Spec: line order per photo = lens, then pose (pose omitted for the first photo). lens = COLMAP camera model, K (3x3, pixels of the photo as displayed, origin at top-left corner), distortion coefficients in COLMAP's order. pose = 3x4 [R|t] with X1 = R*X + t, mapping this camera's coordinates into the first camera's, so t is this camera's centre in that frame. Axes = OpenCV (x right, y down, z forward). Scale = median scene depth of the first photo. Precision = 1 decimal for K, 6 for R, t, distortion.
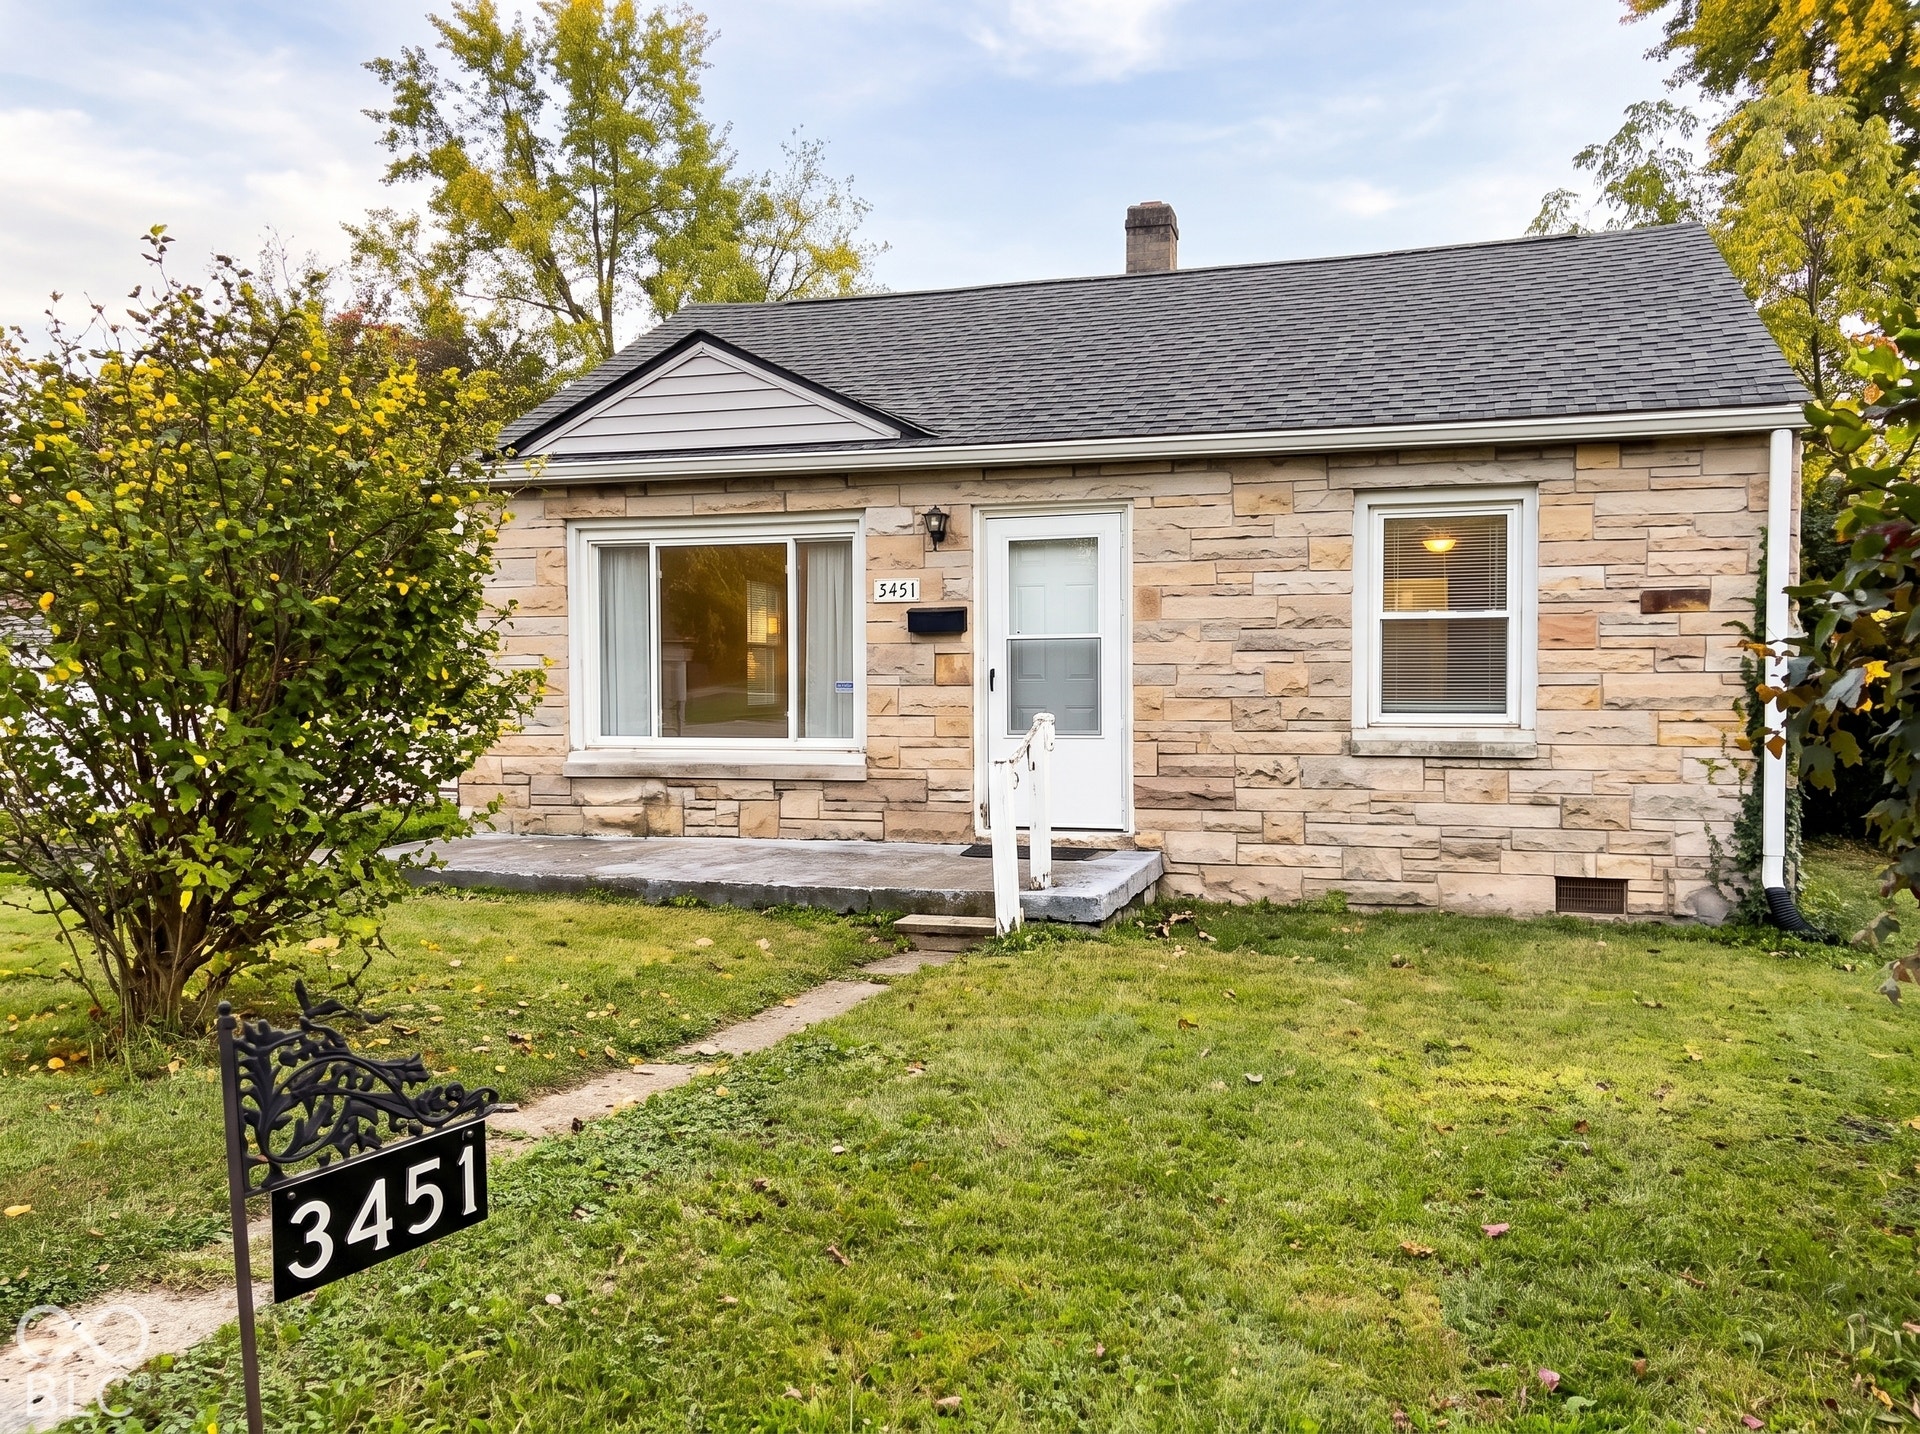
lens RADIAL K [[1462.5, 0, 960.3], [0, 1462.5, 717.6], [0, 0, 1]] dist [0.090193, 0.000248]
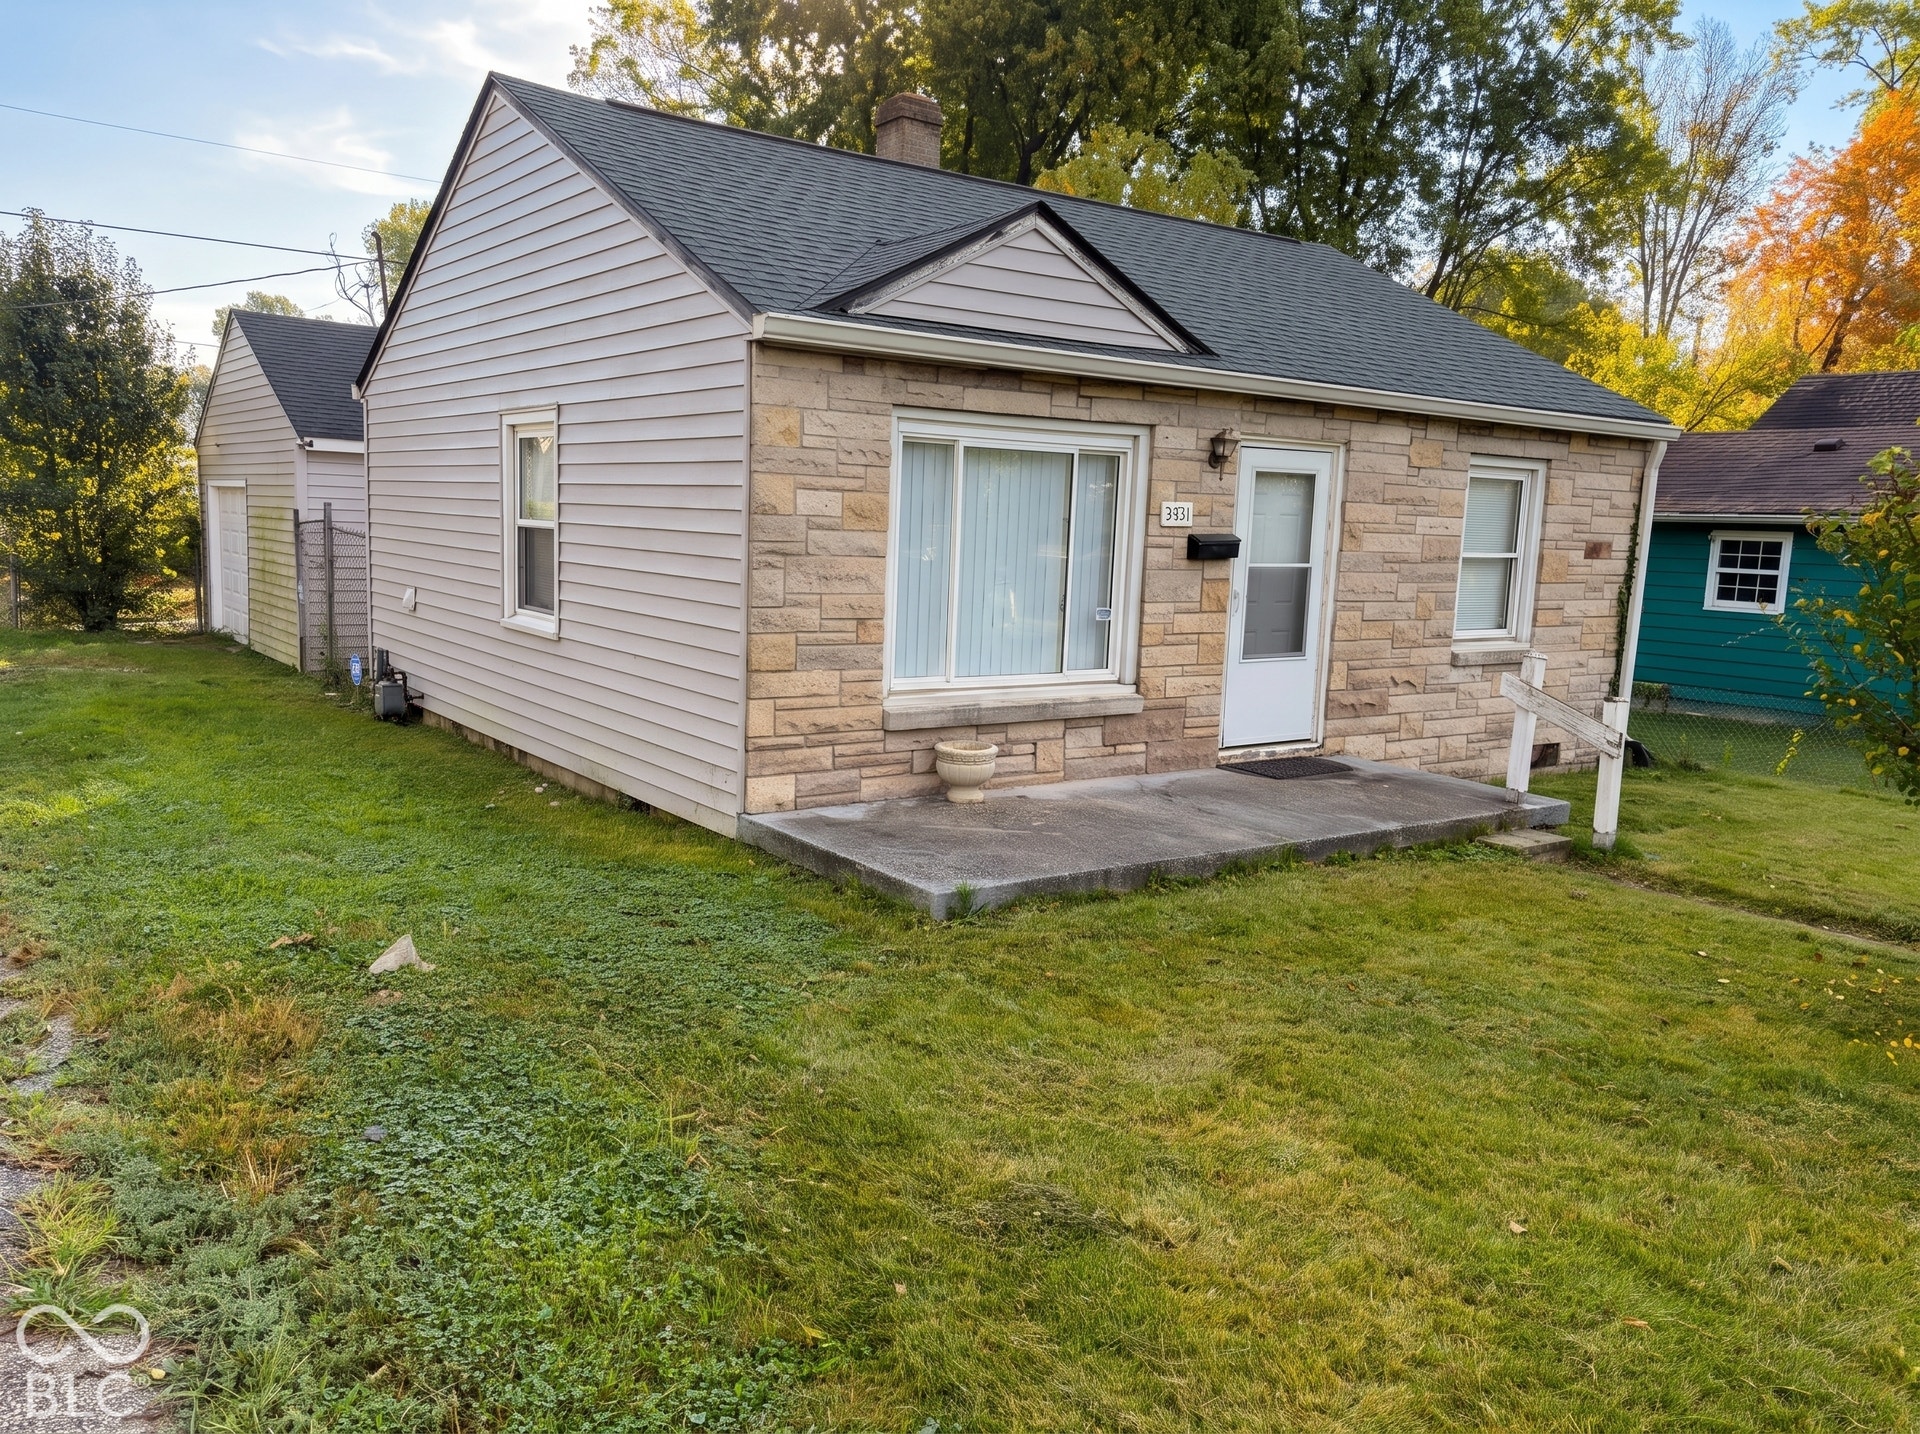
lens RADIAL K [[1462.5, 0, 958.6], [0, 1462.5, 723.0], [0, 0, 1]] dist [0.090193, 0.000248]
pose [[0.606466, -0.081903, 0.790880, -0.919083], [-0.007475, 0.994049, 0.108675, -0.054723], [-0.795074, -0.071819, 0.602245, 0.528855]]
